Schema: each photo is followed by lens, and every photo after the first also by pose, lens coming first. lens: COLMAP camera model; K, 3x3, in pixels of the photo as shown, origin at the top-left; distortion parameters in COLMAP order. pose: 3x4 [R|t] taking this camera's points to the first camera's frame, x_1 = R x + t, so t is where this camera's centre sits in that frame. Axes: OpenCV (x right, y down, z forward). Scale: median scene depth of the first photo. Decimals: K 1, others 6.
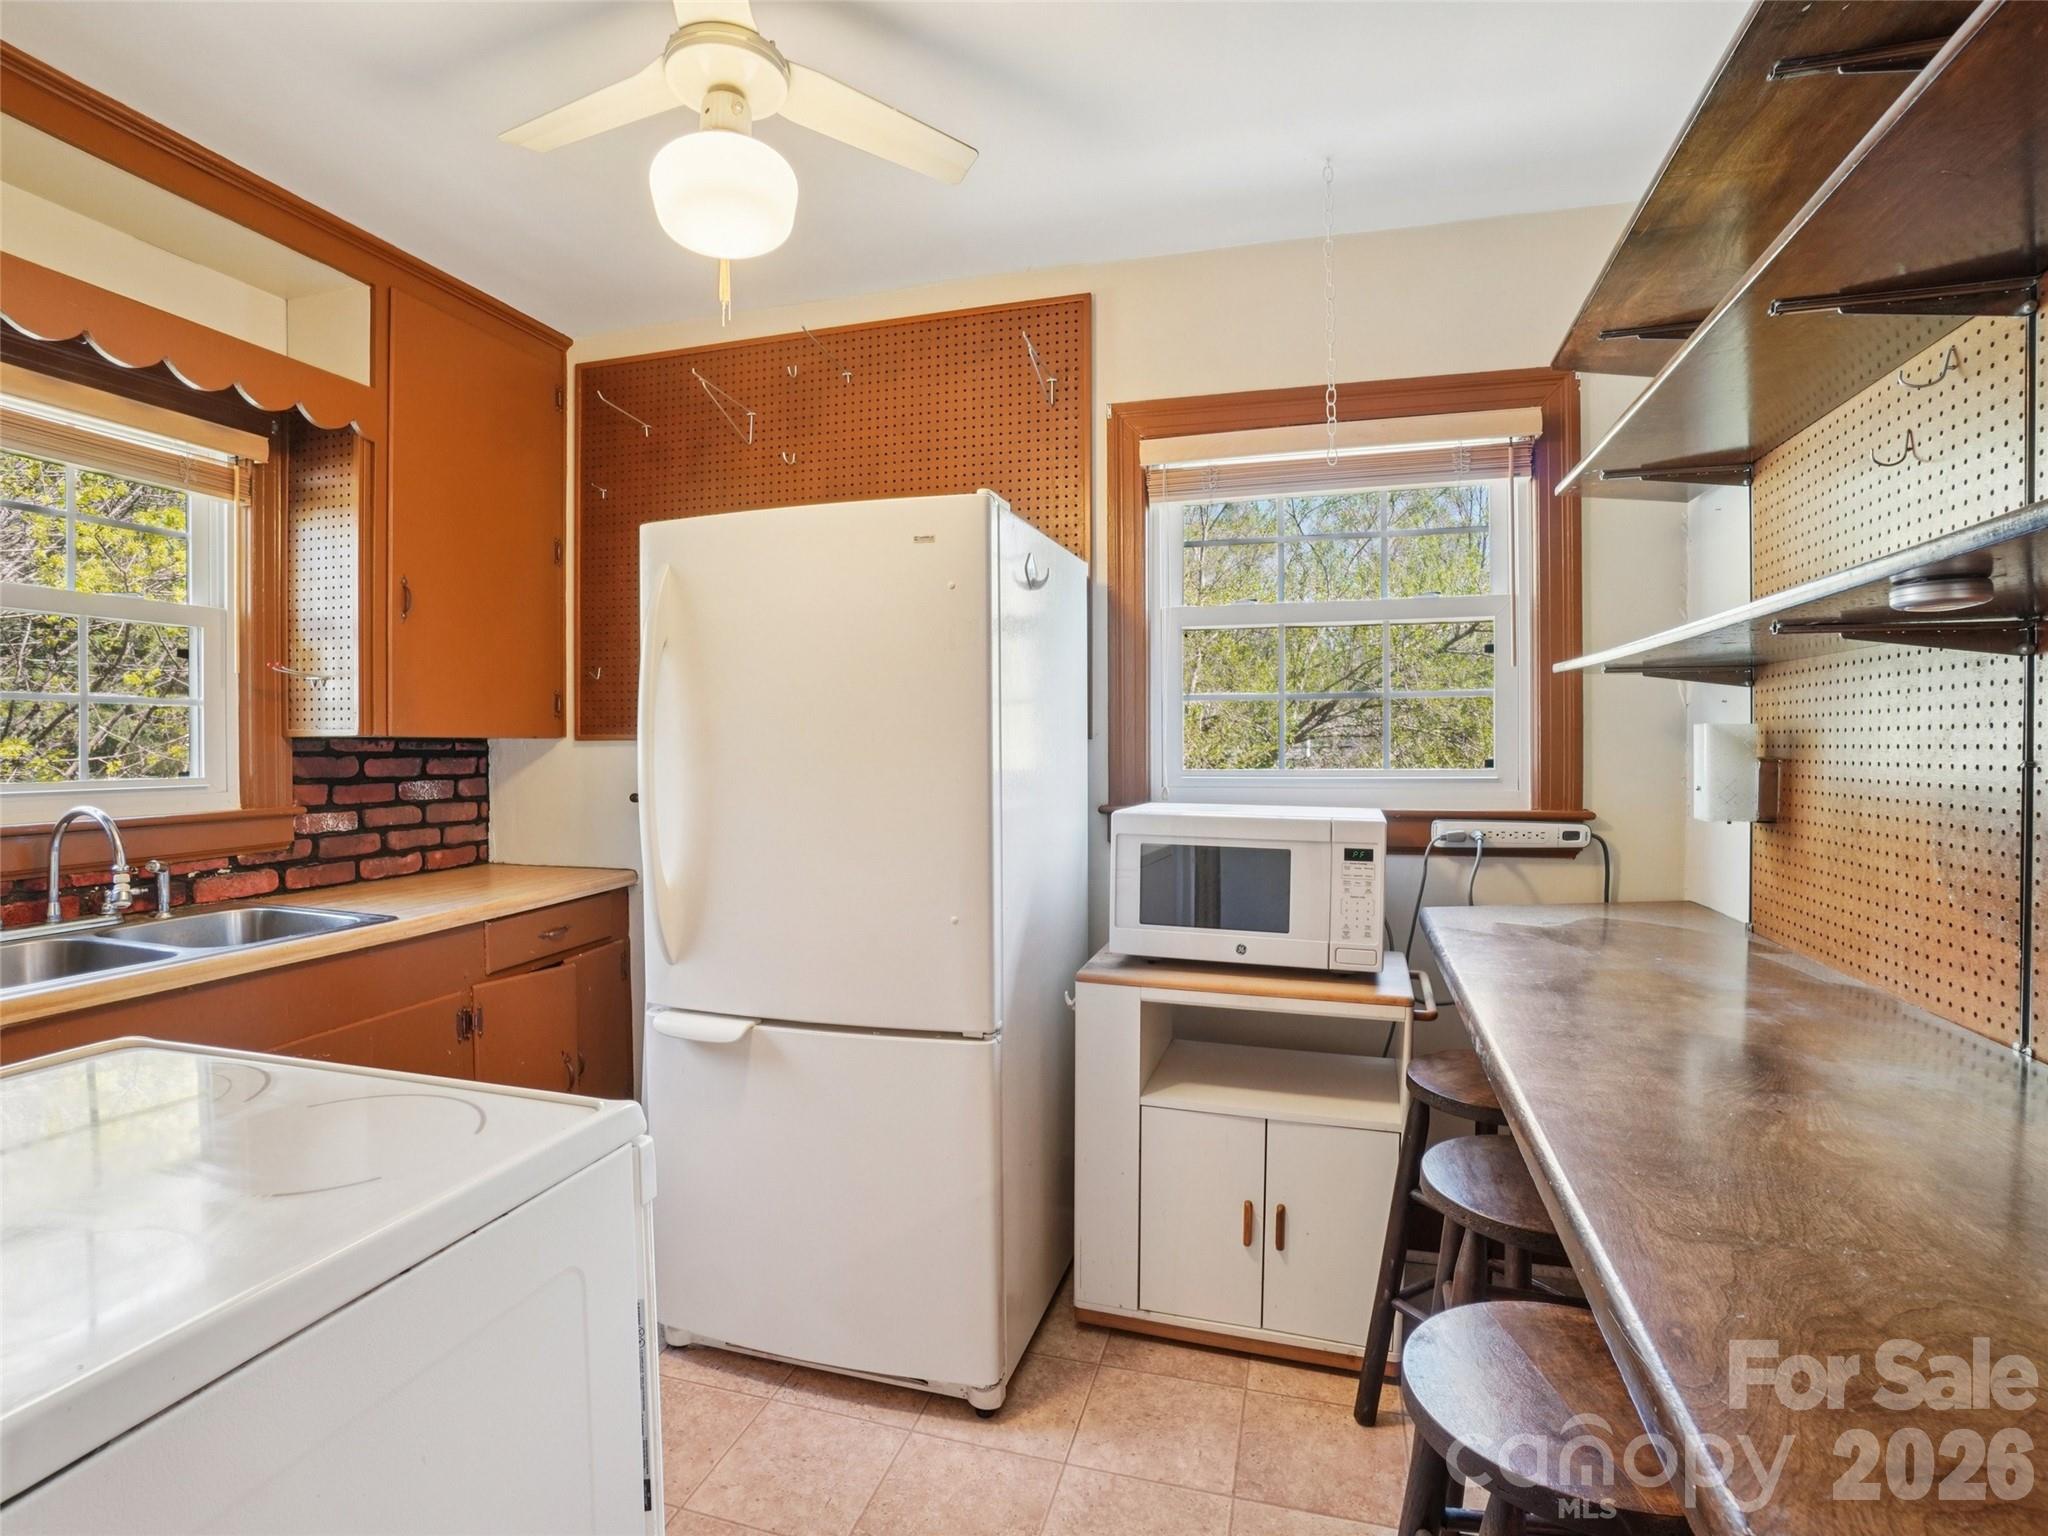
lens RADIAL K [[1019.9, 0, 1009.1], [0, 1019.9, 762.9], [0, 0, 1]] dist [-0.046980, 0.005785]
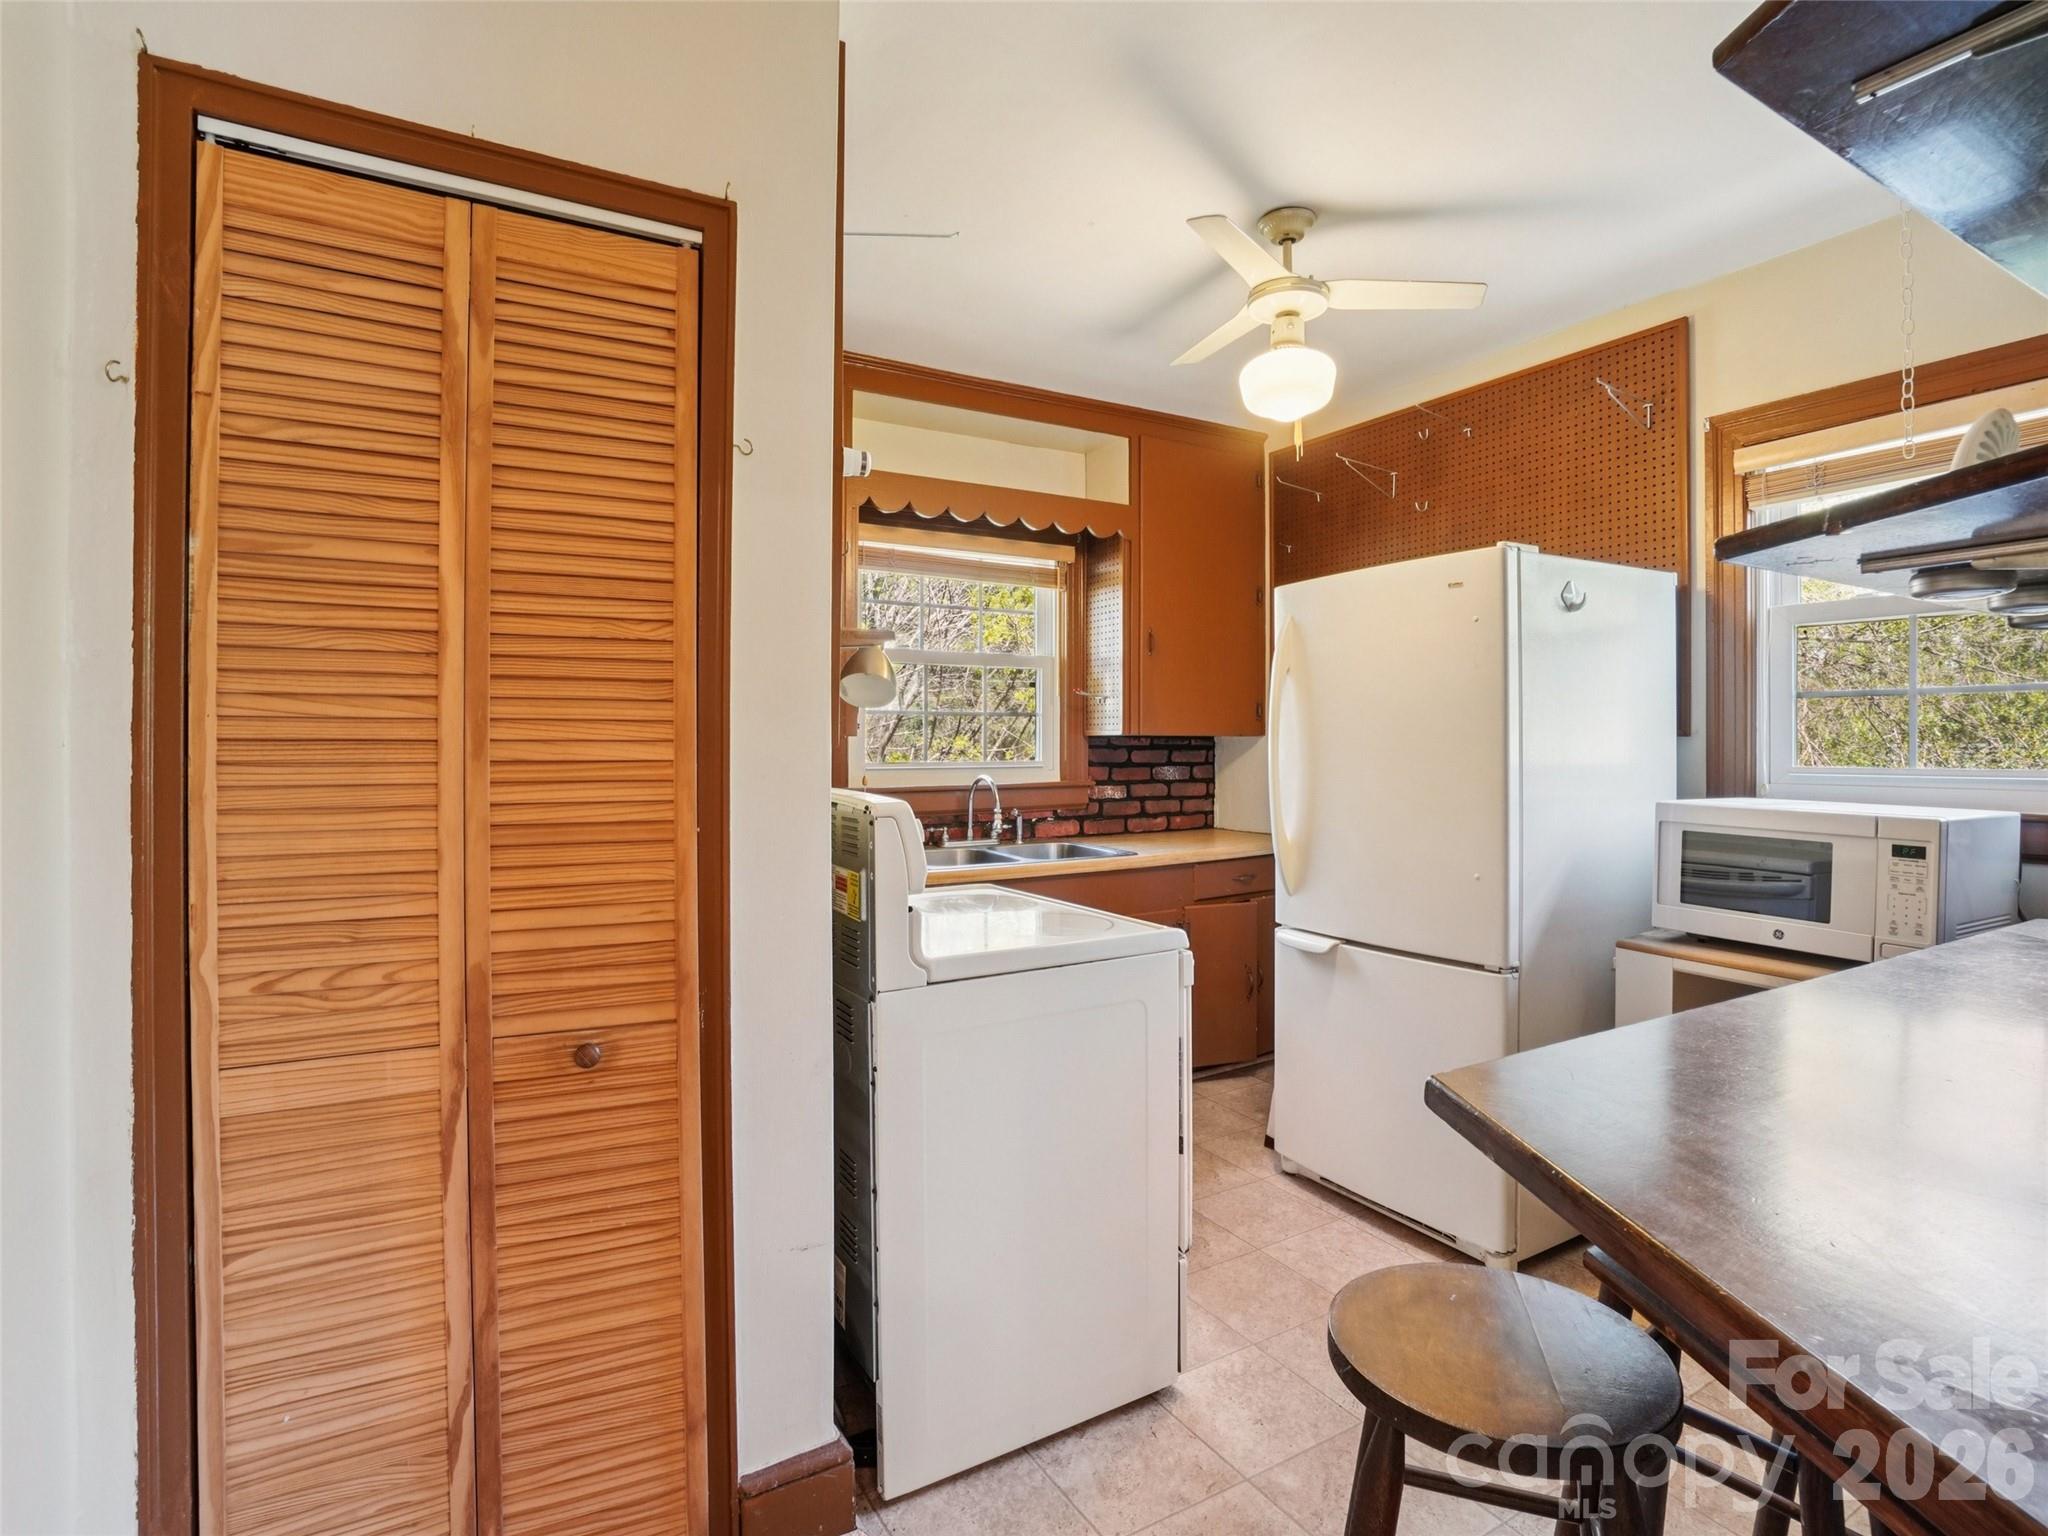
lens RADIAL K [[1135.3, 0, 1022.4], [0, 1135.3, 754.1], [0, 0, 1]] dist [-0.005045, -0.000464]
pose [[0.733522, 0.008699, -0.679610, 0.402821], [-0.013188, 0.999912, -0.001435, 0.006213], [0.679537, 0.010015, 0.733572, -0.363109]]
